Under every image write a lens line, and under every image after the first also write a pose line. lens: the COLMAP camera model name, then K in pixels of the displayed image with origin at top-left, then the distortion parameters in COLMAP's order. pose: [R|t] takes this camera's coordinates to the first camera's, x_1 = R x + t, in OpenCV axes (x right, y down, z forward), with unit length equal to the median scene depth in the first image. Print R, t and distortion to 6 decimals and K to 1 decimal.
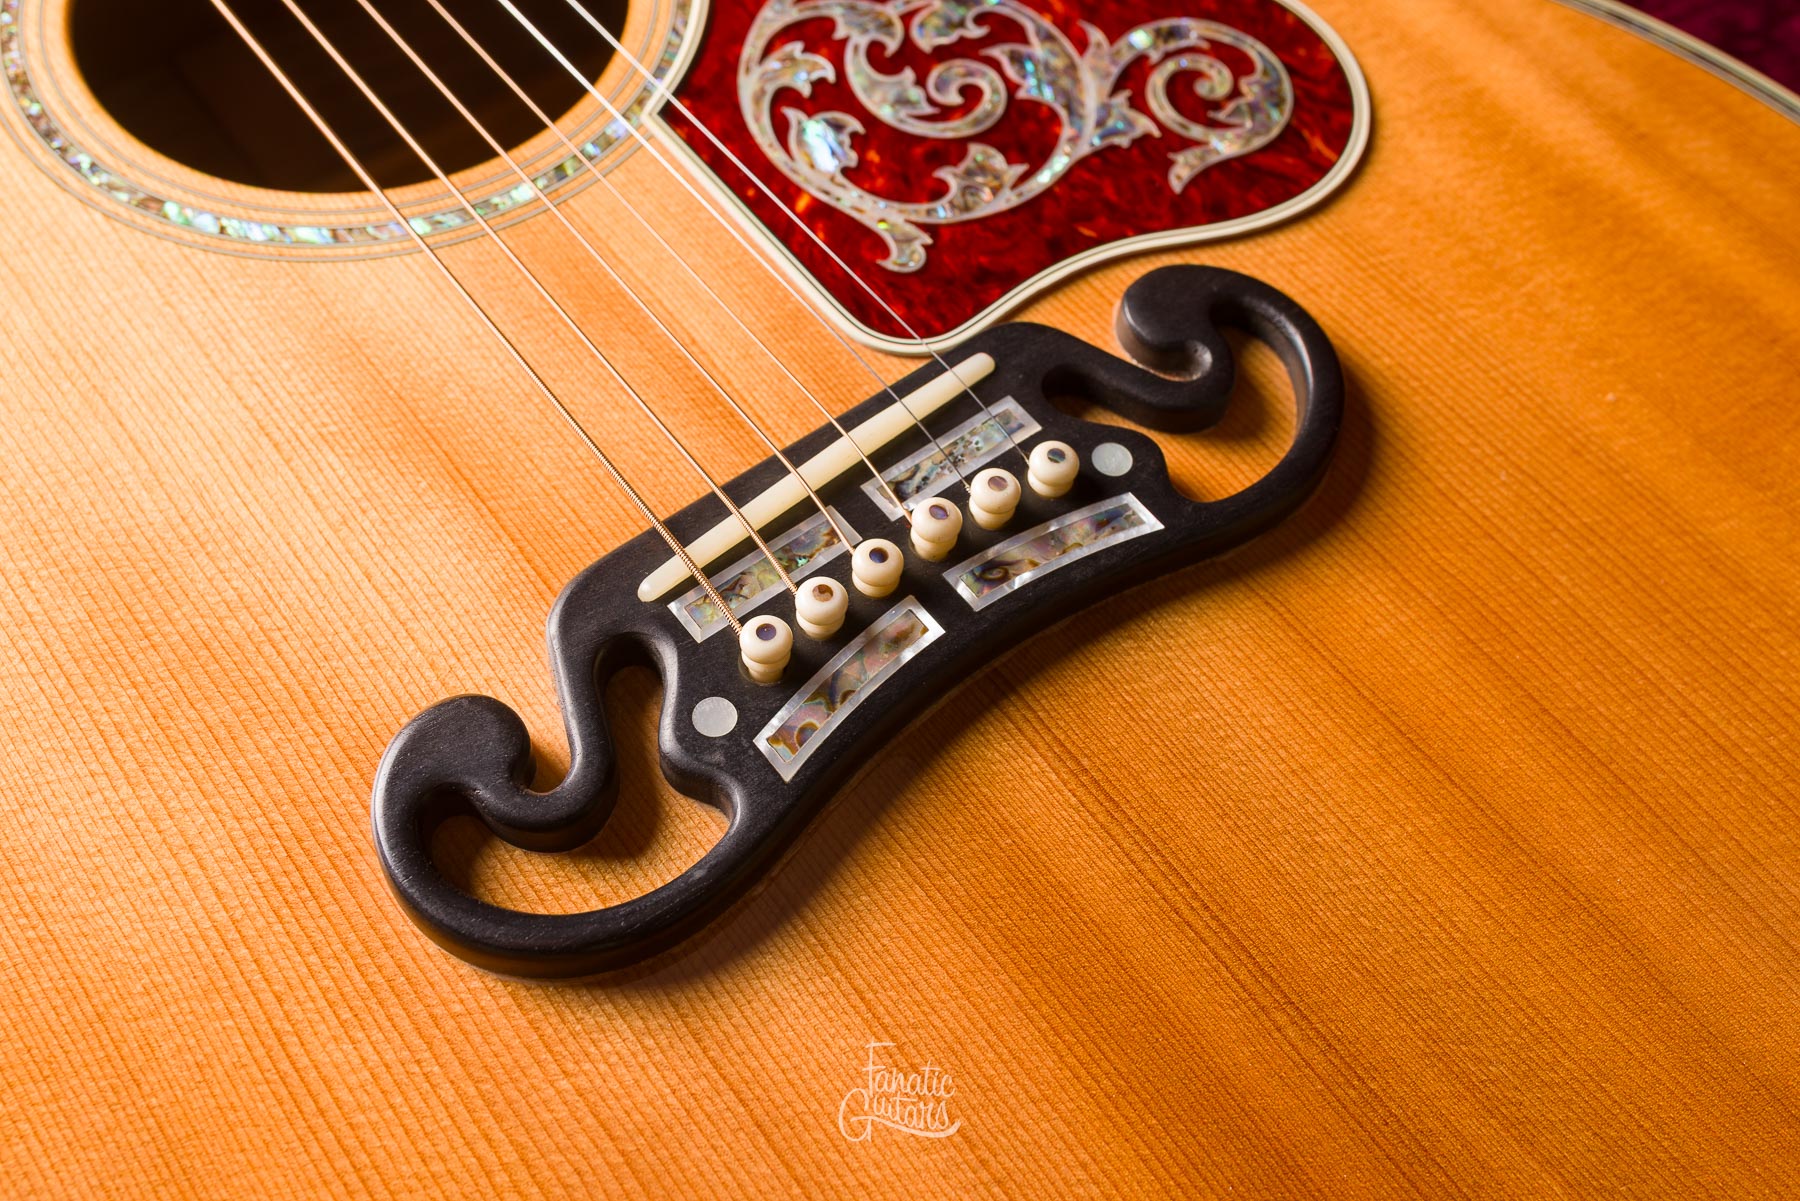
lens RADIAL K [[1828.3, 0, 896.9], [0, 1828.3, 598.0], [0, 0, 1]] dist [0.003984, 0.006374]
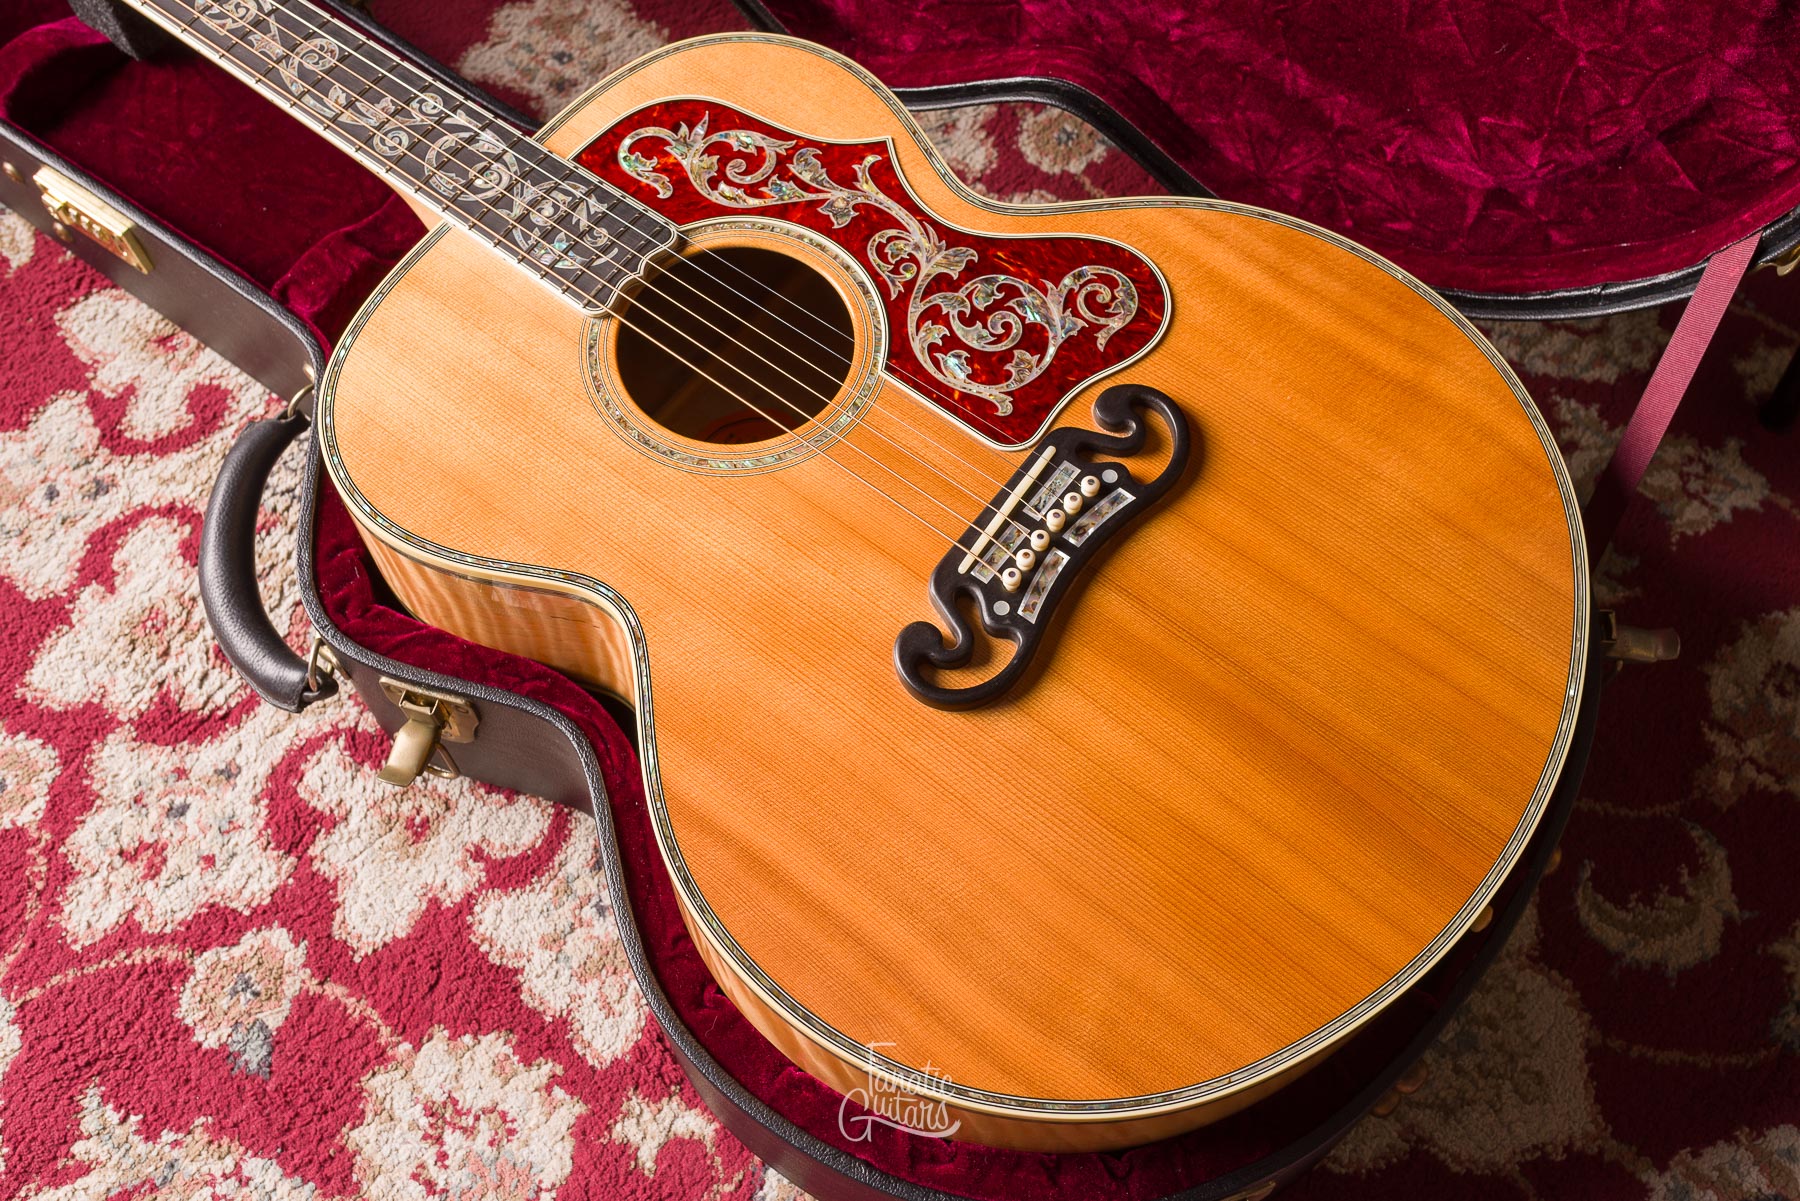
lens RADIAL K [[1863.8, 0, 968.1], [0, 1863.8, 602.3], [0, 0, 1]] dist [0.000202, -0.000805]
pose [[0.965198, -0.247343, 0.084932, -0.308453], [0.237883, 0.965295, 0.107783, -0.208858], [-0.108644, -0.083828, 0.990540, -1.446377]]
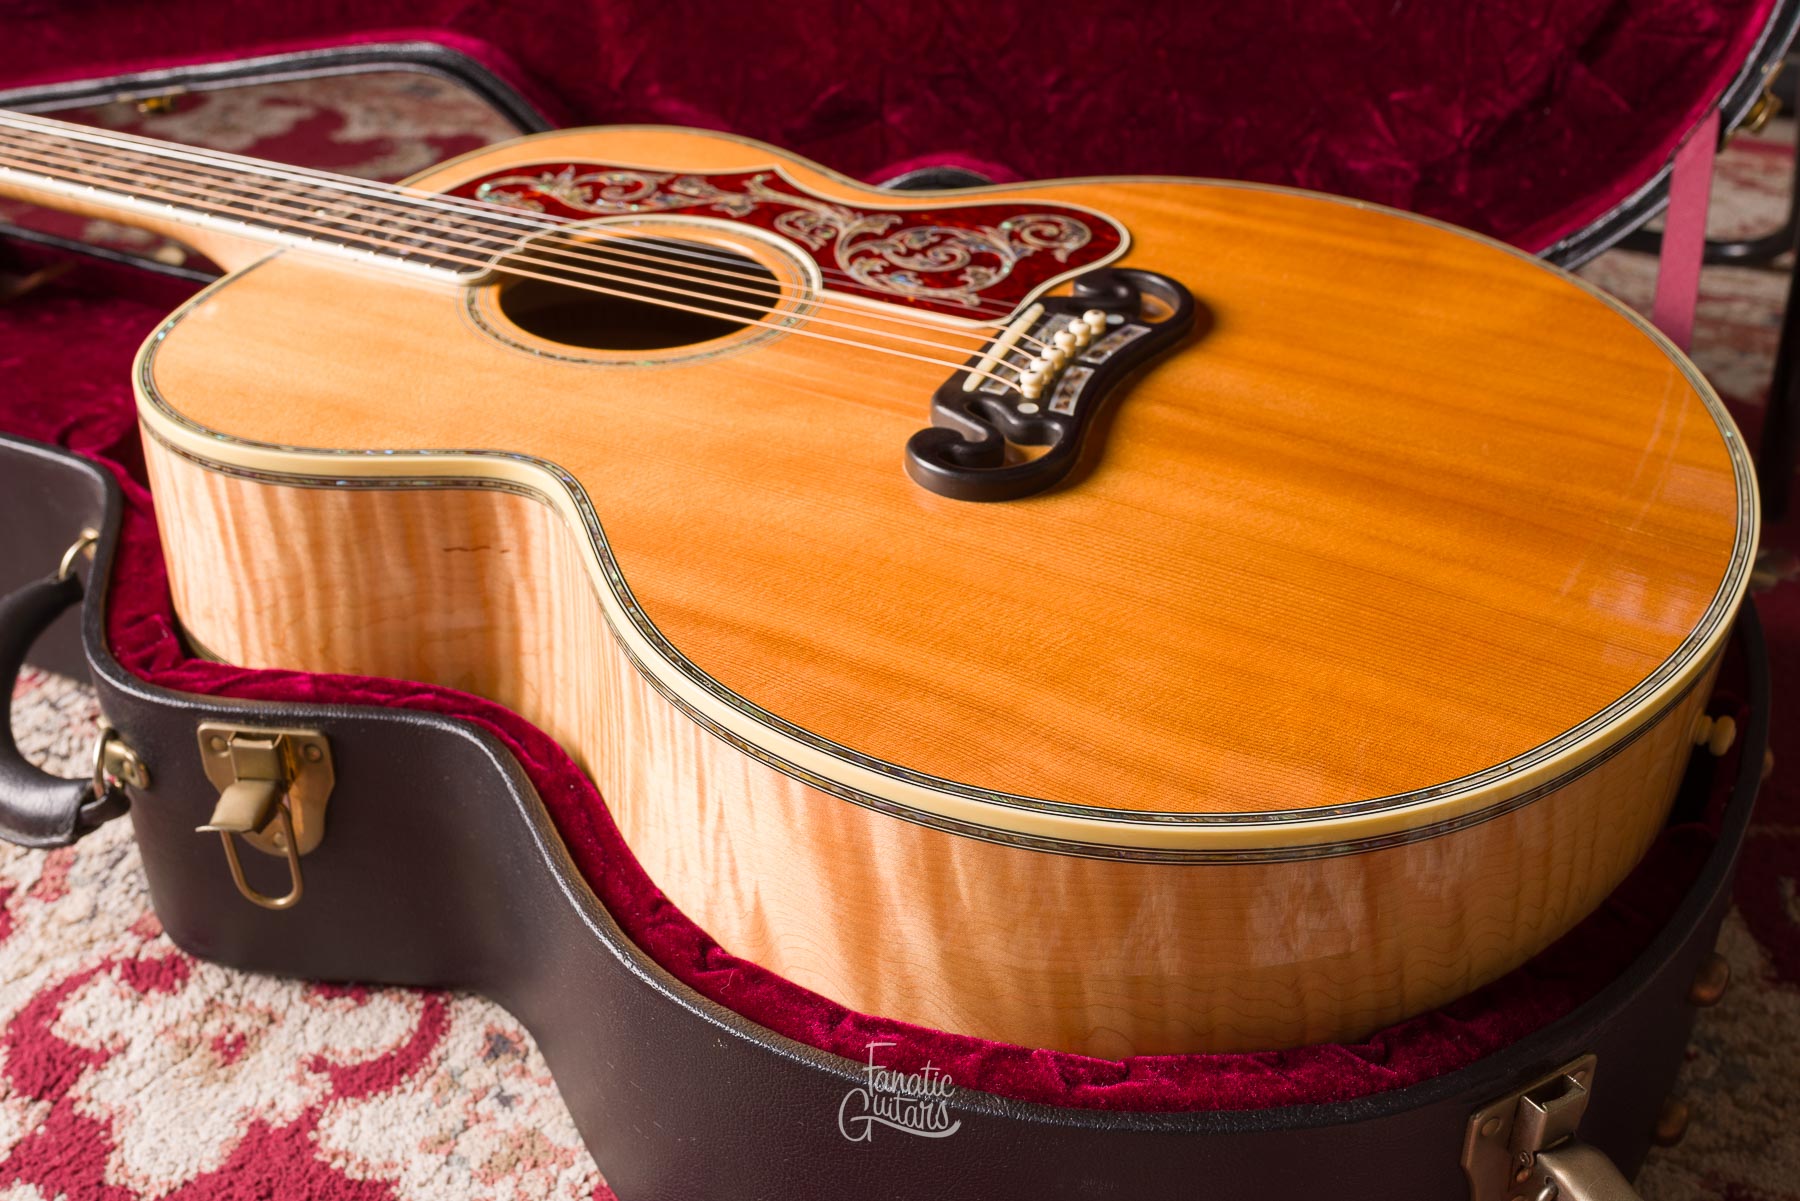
lens RADIAL K [[2003.1, 0, 888.4], [0, 2003.1, 601.2], [0, 0, 1]] dist [0.002006, -0.005424]
pose [[0.904320, -0.274705, 0.326716, -0.886649], [0.387229, 0.850011, -0.357119, 0.851107], [-0.179610, 0.449464, 0.875056, -0.798874]]
